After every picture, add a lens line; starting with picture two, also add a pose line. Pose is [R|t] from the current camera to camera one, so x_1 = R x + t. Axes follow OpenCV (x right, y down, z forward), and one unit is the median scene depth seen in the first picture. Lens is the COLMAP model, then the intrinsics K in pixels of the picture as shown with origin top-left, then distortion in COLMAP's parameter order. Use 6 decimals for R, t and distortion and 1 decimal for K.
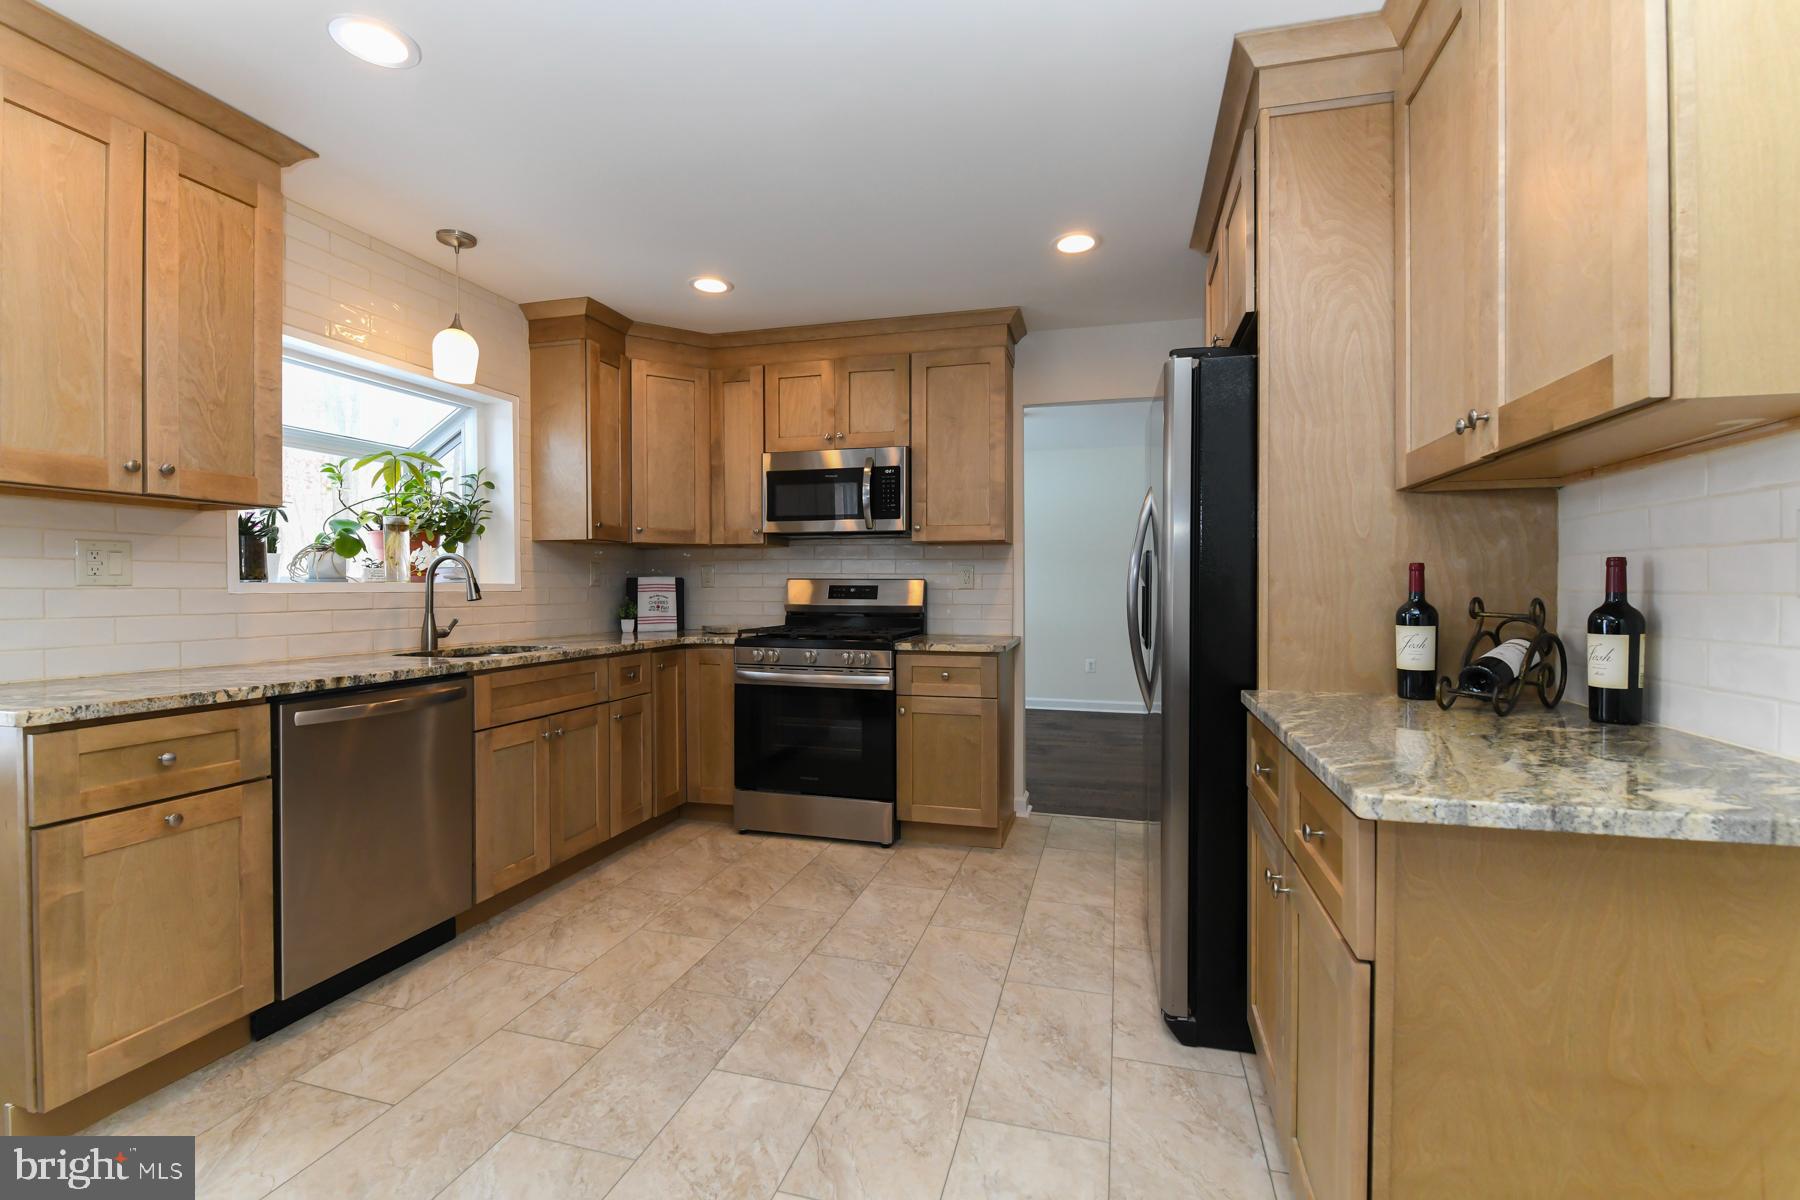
lens RADIAL K [[778.5, 0, 907.7], [0, 778.5, 595.0], [0, 0, 1]] dist [0.003405, -0.009614]
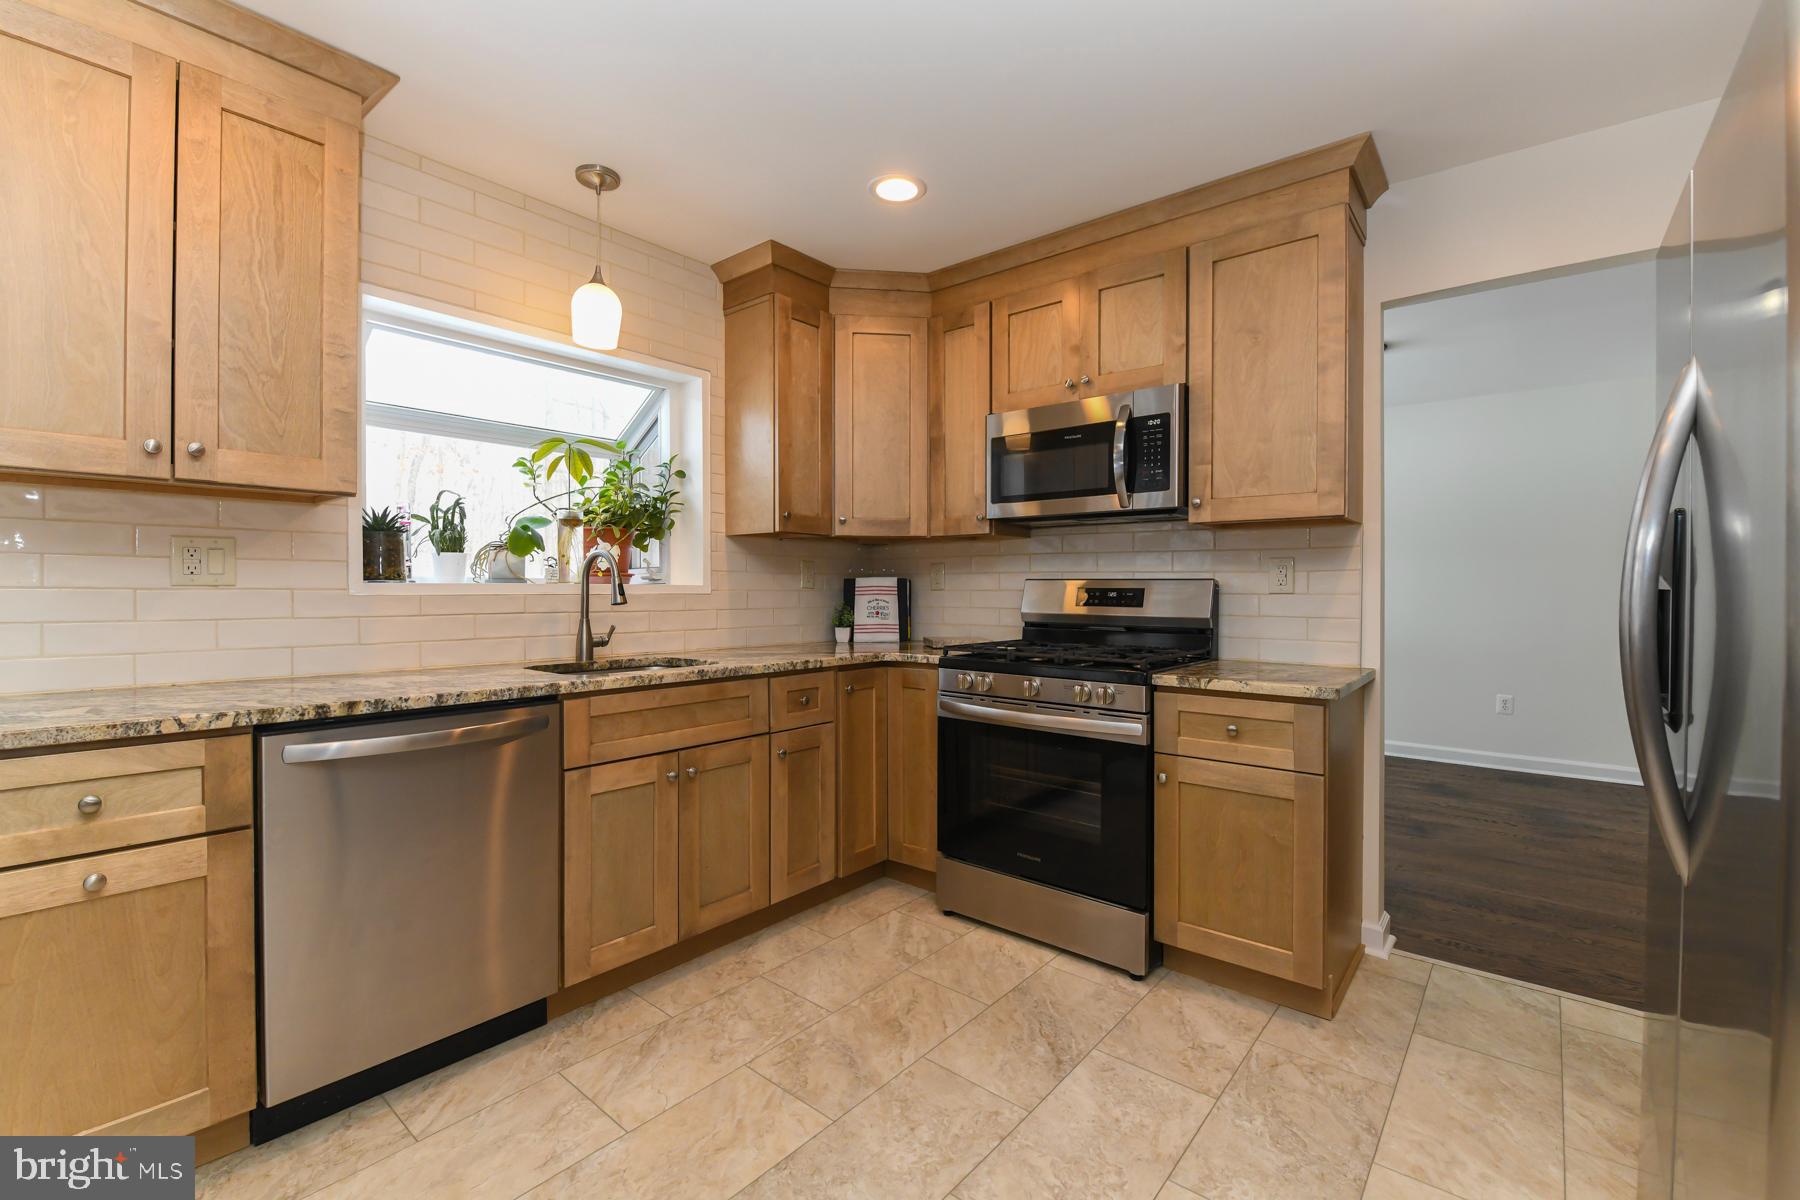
lens RADIAL K [[778.5, 0, 907.7], [0, 778.5, 595.0], [0, 0, 1]] dist [0.003405, -0.009614]
pose [[0.913116, 0.005287, -0.407665, 0.066899], [-0.007059, 0.999971, -0.002842, -0.002881], [0.407638, 0.005472, 0.913127, 0.322006]]
